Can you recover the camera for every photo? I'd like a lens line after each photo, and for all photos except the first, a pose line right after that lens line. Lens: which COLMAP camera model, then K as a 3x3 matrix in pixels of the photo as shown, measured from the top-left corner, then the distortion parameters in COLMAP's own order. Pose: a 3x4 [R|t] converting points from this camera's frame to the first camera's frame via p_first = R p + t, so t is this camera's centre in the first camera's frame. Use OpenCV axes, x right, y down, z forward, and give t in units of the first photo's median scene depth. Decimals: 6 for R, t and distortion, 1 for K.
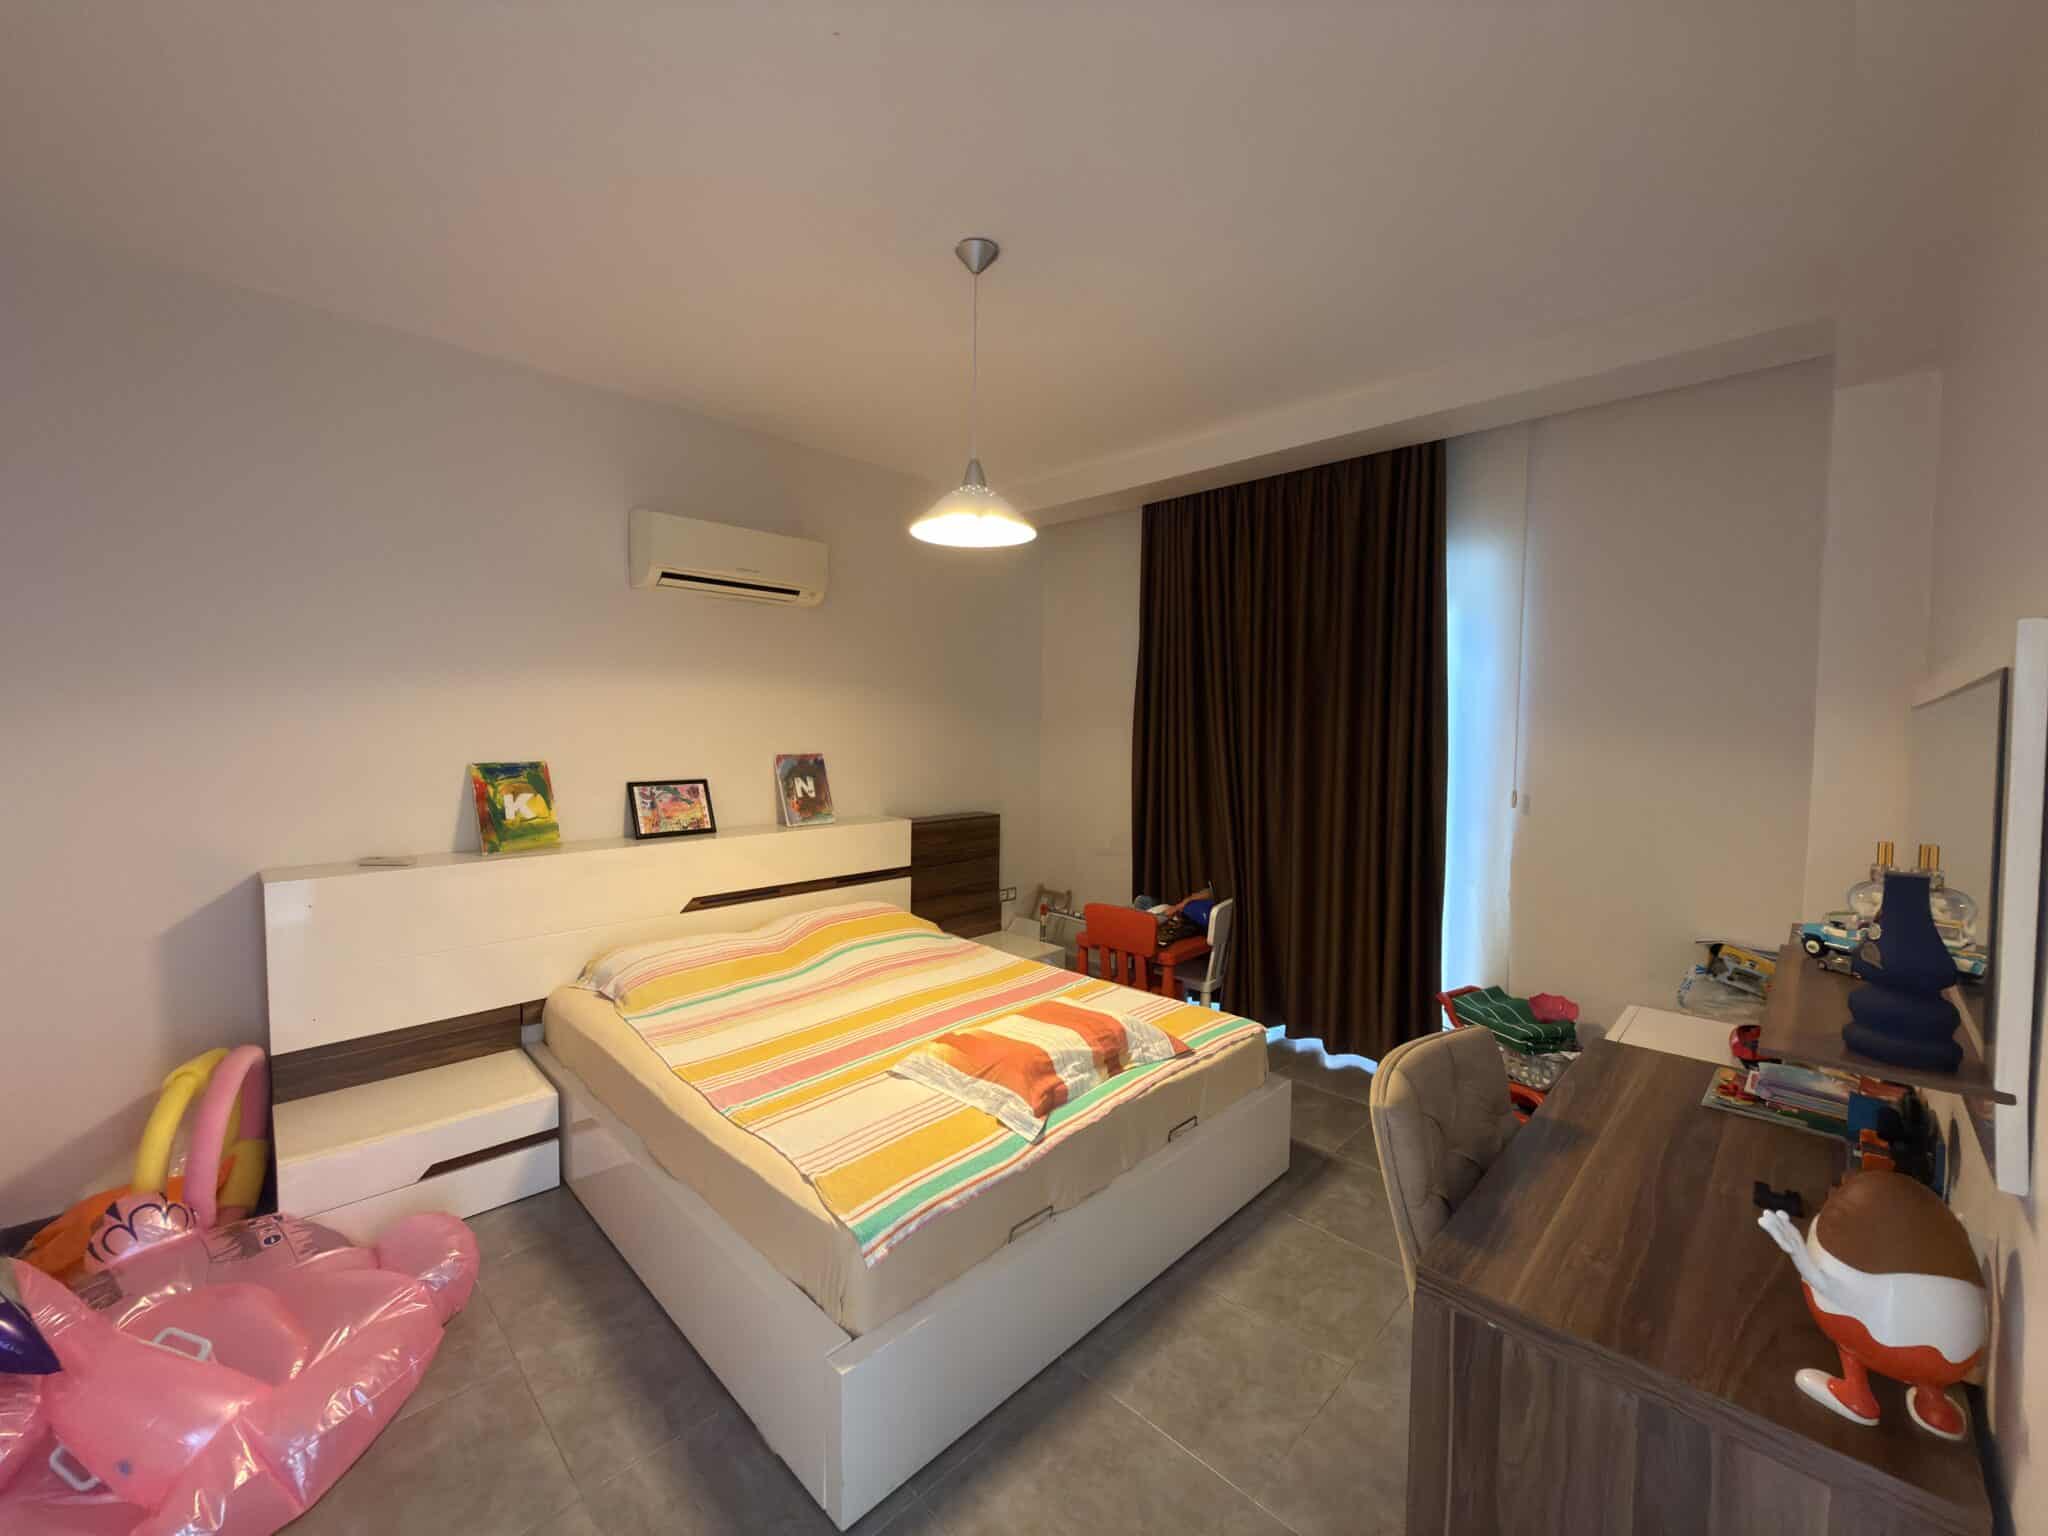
lens RADIAL K [[813.5, 0, 1025.5], [0, 813.5, 763.7], [0, 0, 1]] dist [0.000481, 0.000141]
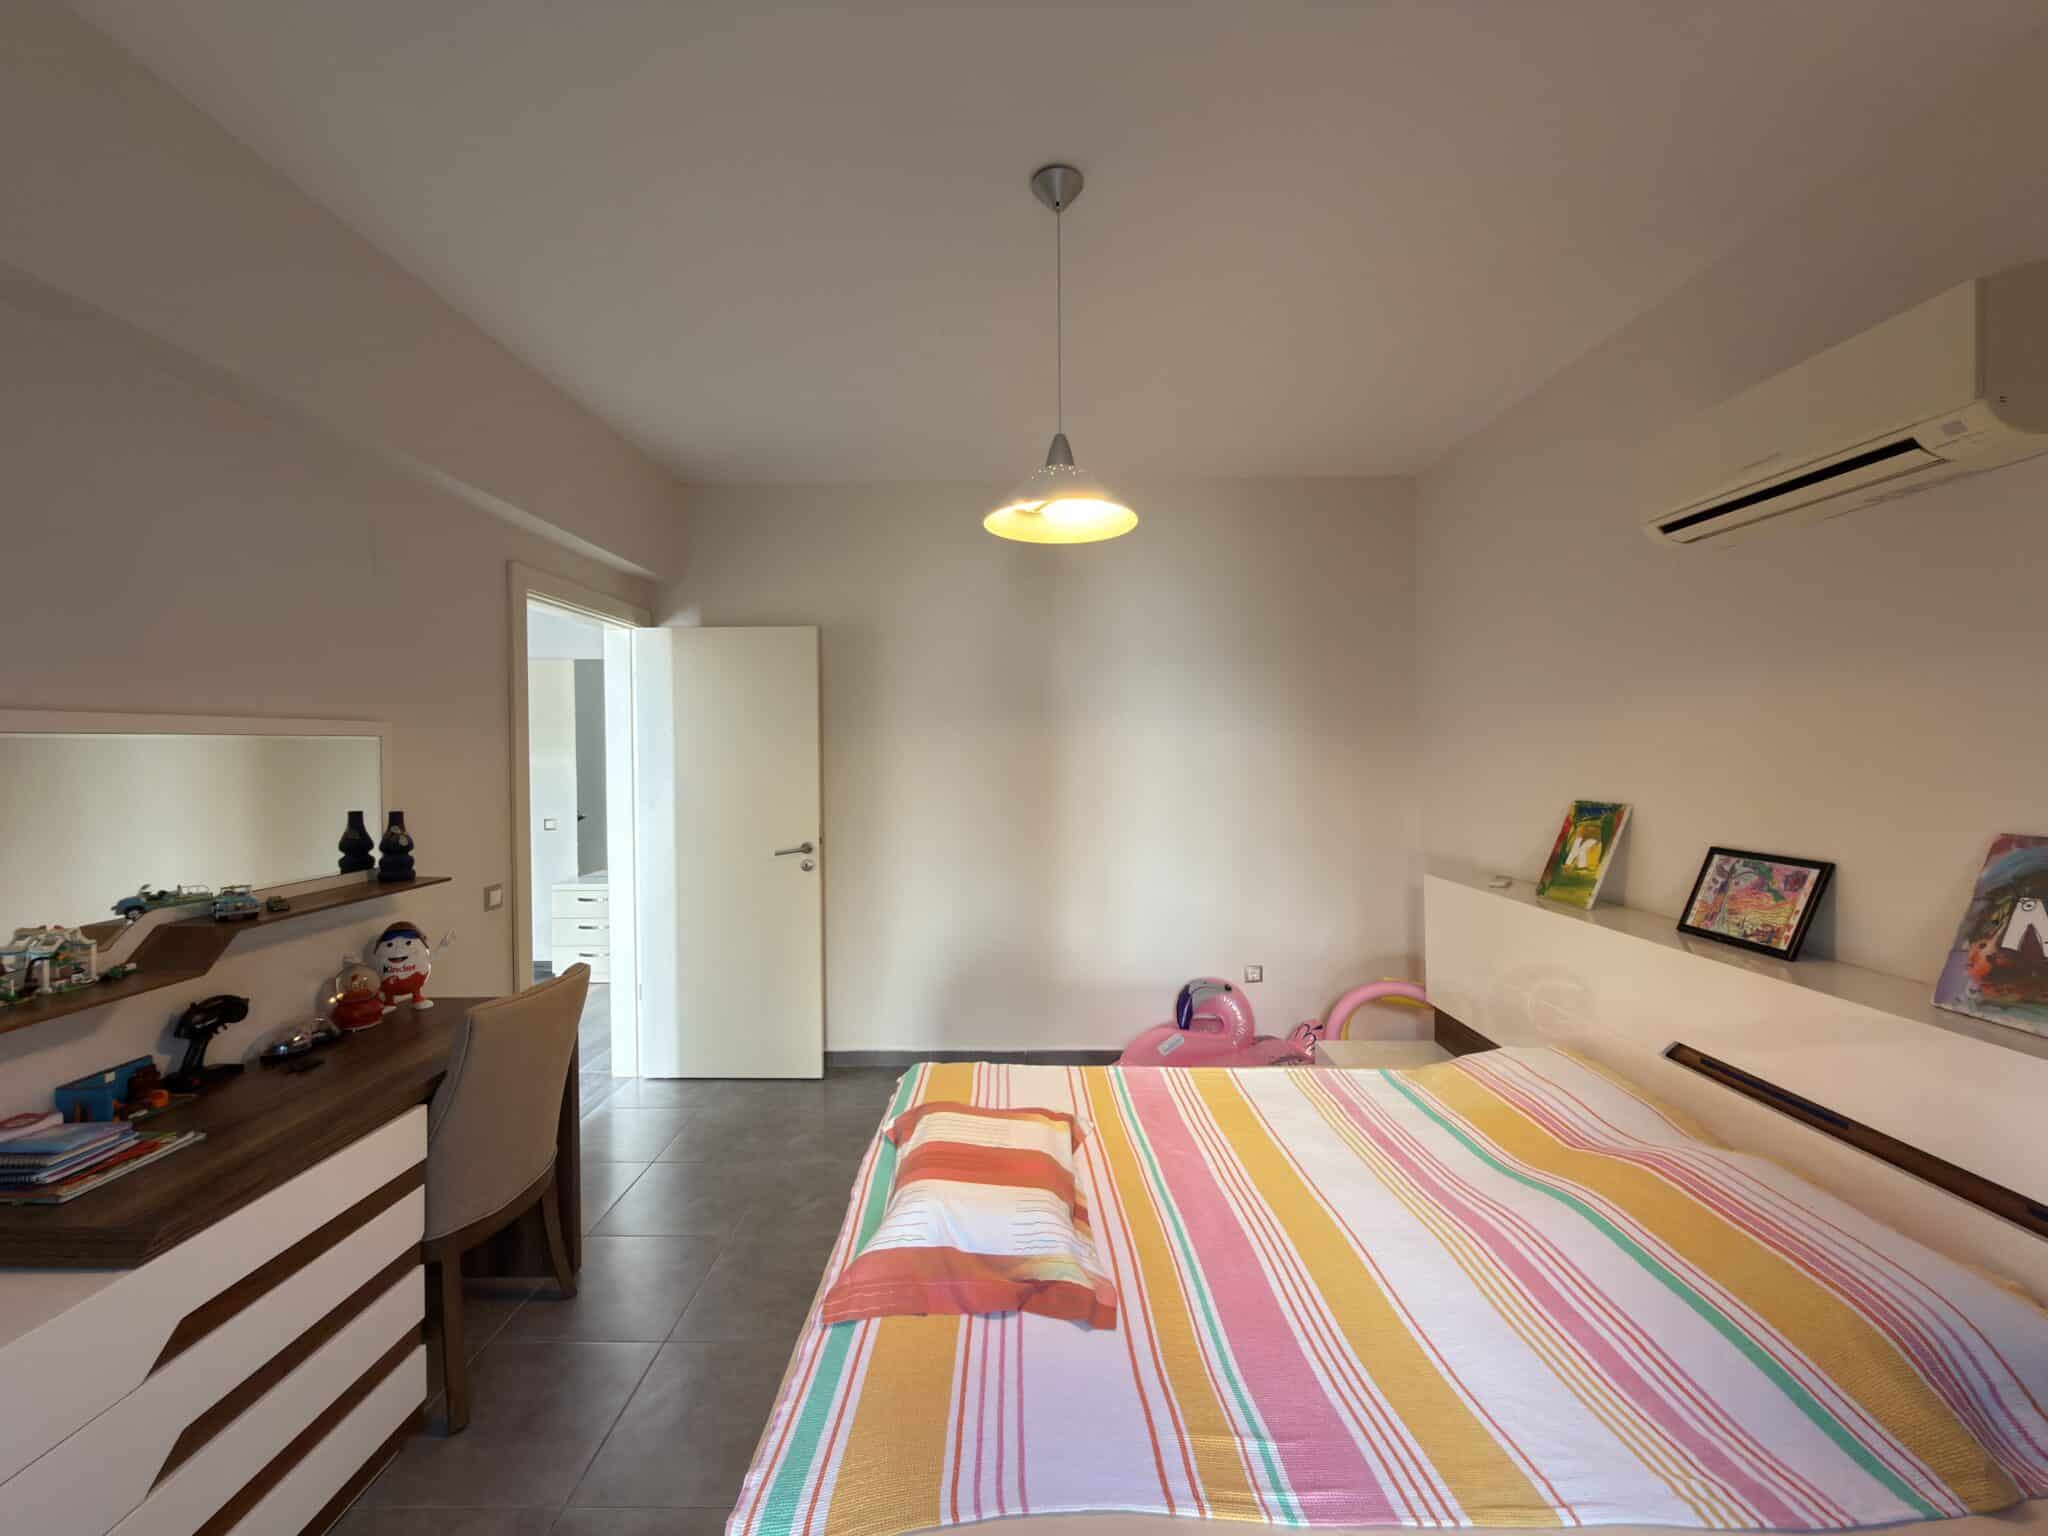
lens RADIAL K [[813.5, 0, 1025.5], [0, 813.5, 763.7], [0, 0, 1]] dist [0.000481, 0.000141]
pose [[-0.721002, 0.003348, -0.692925, 0.382571], [-0.034977, 0.998538, 0.041219, -0.053782], [0.692050, 0.053956, -0.719831, 1.133152]]
